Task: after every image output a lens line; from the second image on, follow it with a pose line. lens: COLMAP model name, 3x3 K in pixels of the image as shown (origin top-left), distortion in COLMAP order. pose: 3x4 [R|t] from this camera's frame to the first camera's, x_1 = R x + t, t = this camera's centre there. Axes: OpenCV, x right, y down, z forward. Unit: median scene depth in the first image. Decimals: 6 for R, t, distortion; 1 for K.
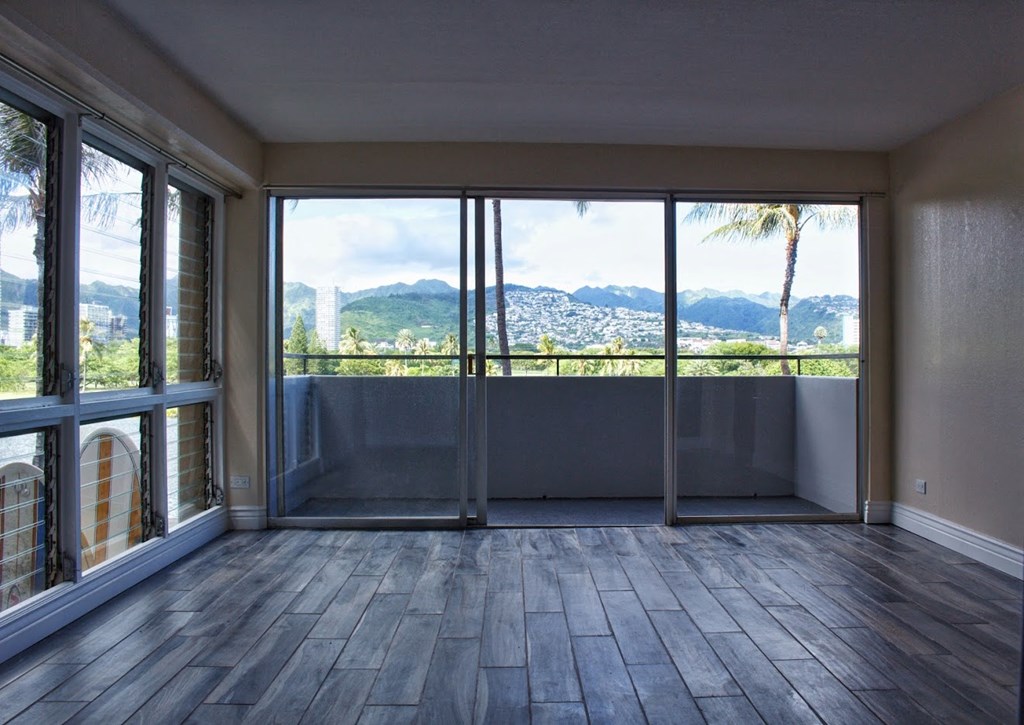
lens RADIAL K [[930.2, 0, 511.5], [0, 930.2, 361.7], [0, 0, 1]] dist [-0.100956, 0.000000]
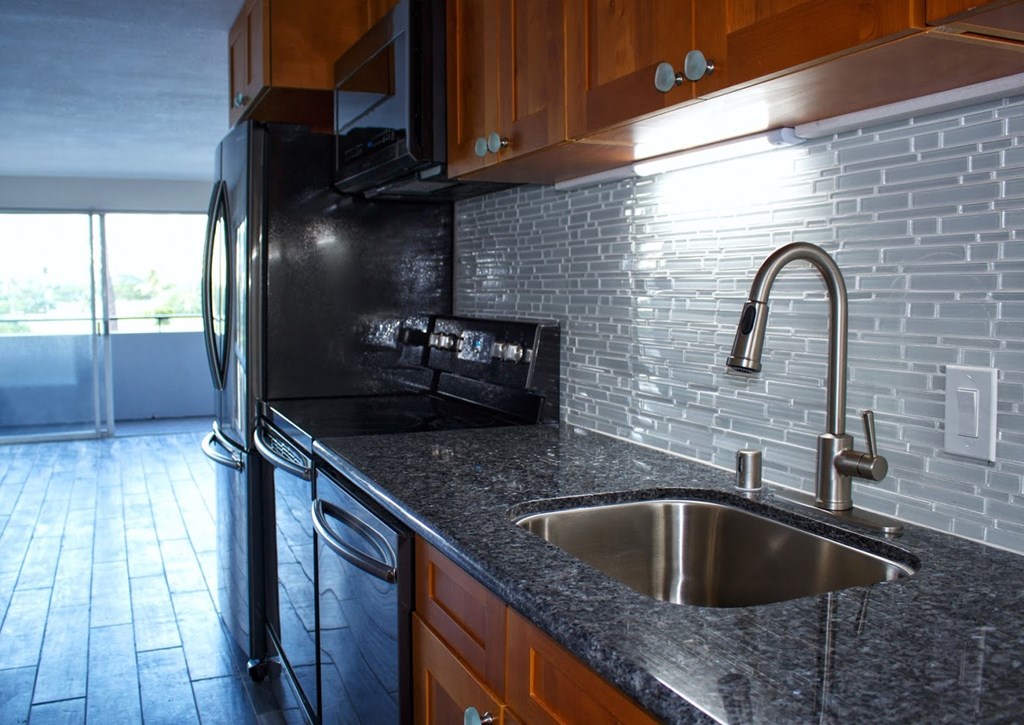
lens RADIAL K [[930.2, 0, 511.9], [0, 930.2, 362.2], [0, 0, 1]] dist [-0.100956, 0.000000]
pose [[0.916535, -0.031668, 0.398699, -0.023125], [0.002454, 0.997287, 0.073571, -0.054452], [-0.399948, -0.066452, 0.914126, -0.643649]]
